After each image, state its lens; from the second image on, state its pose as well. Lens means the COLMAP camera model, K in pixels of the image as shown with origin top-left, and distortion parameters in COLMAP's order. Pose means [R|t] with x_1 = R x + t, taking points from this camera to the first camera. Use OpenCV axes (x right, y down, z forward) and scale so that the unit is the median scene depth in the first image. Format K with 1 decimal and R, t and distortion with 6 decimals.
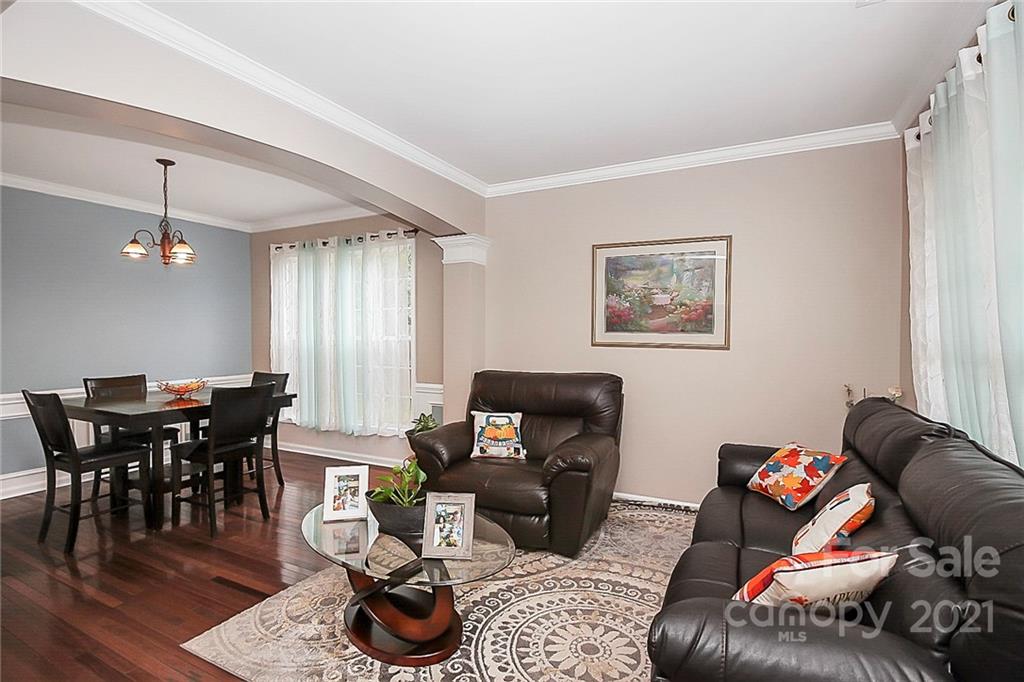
lens RADIAL K [[482.2, 0, 518.9], [0, 482.2, 338.1], [0, 0, 1]] dist [0.002694, -0.011911]
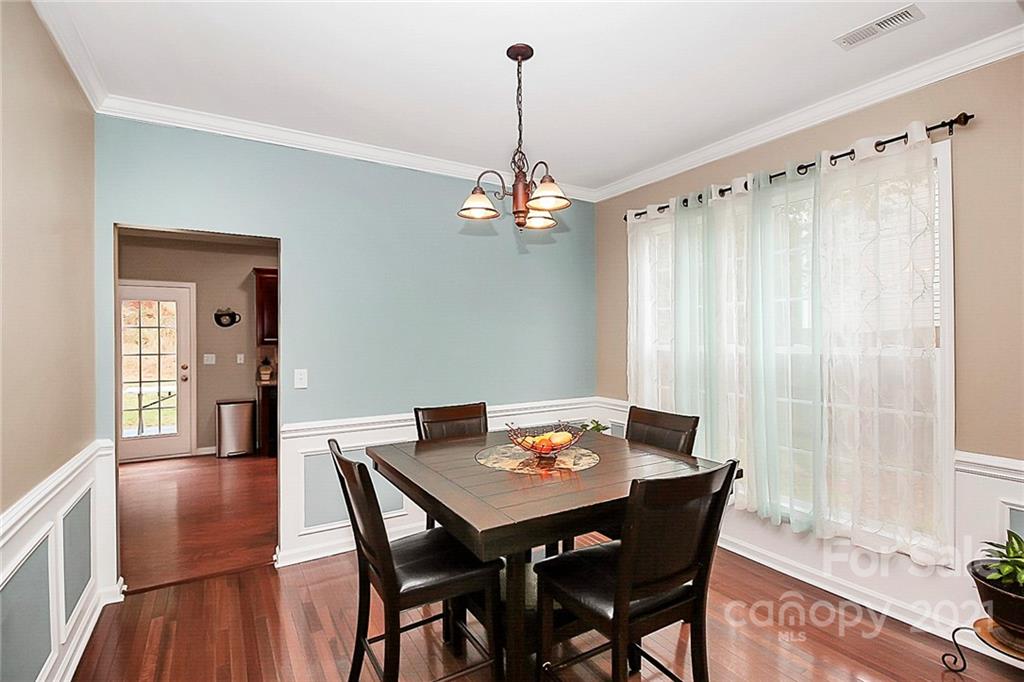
lens RADIAL K [[493.3, 0, 512.3], [0, 493.3, 336.7], [0, 0, 1]] dist [-0.000542, -0.000192]
pose [[0.847363, -0.006159, -0.530978, -0.418309], [-0.002073, 0.999887, -0.014905, -0.009809], [0.531010, 0.013731, 0.847254, 0.481197]]
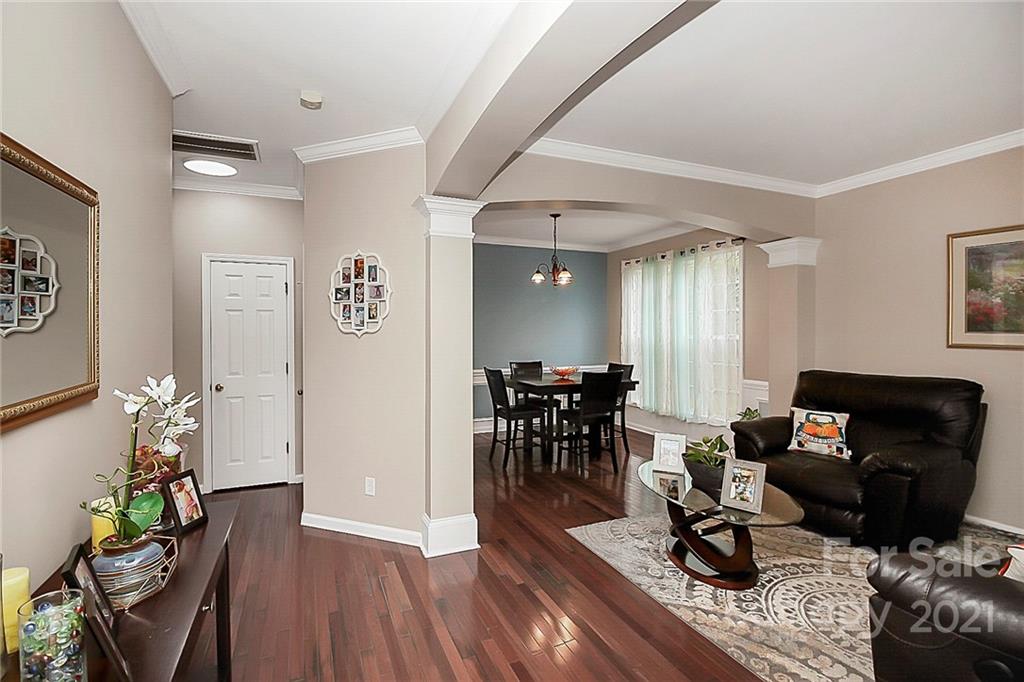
lens RADIAL K [[492.7, 0, 512.0], [0, 492.7, 341.0], [0, 0, 1]] dist [-0.024273, -0.000131]
pose [[0.766253, 0.011635, -0.642434, 0.122865], [-0.004556, 0.999909, 0.012676, -0.004725], [0.642523, -0.006786, 0.766236, -0.222300]]
